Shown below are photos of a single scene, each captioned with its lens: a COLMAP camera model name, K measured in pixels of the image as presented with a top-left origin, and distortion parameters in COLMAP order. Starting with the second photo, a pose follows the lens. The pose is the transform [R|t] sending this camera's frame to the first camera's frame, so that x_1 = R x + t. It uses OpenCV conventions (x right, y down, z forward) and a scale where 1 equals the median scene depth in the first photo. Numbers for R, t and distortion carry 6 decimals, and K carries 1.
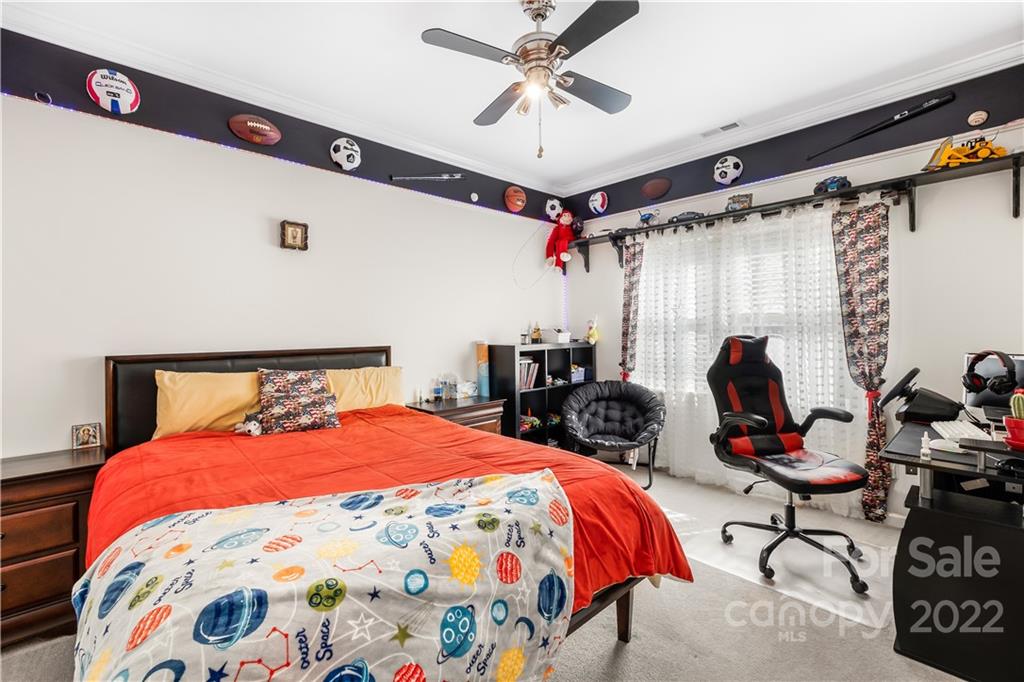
lens RADIAL K [[437.7, 0, 508.1], [0, 437.7, 337.4], [0, 0, 1]] dist [0.008641, -0.000609]
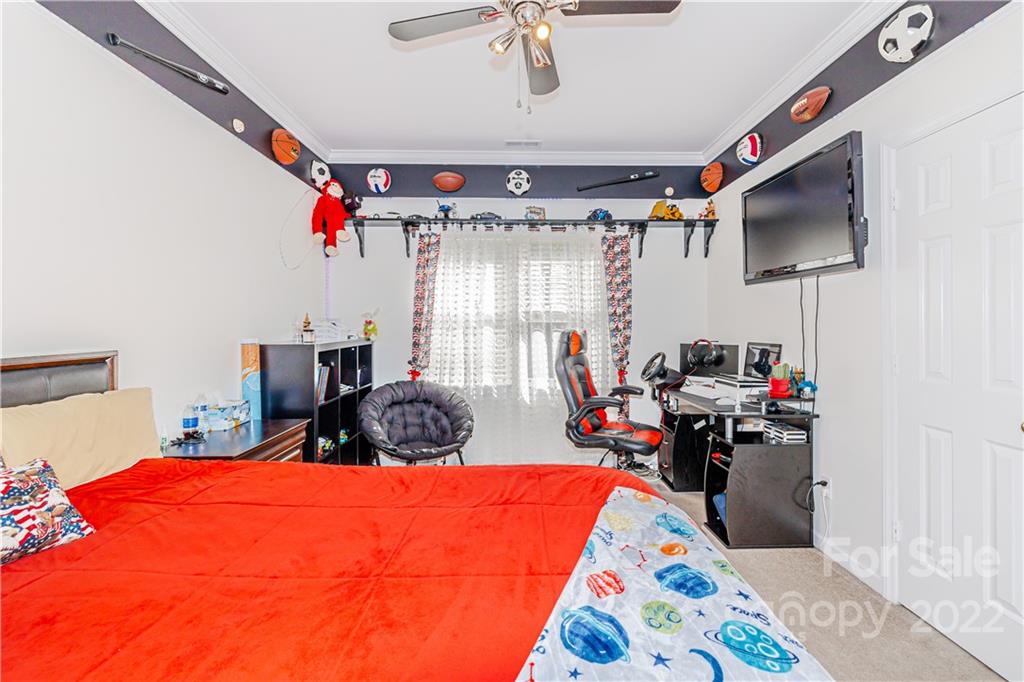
lens RADIAL K [[430.3, 0, 514.4], [0, 430.3, 322.7], [0, 0, 1]] dist [-0.003567, -0.000274]
pose [[0.672460, 0.012930, 0.740020, -0.283321], [0.007444, 0.999679, -0.024231, 0.002254], [-0.740096, 0.021803, 0.672148, 0.254123]]
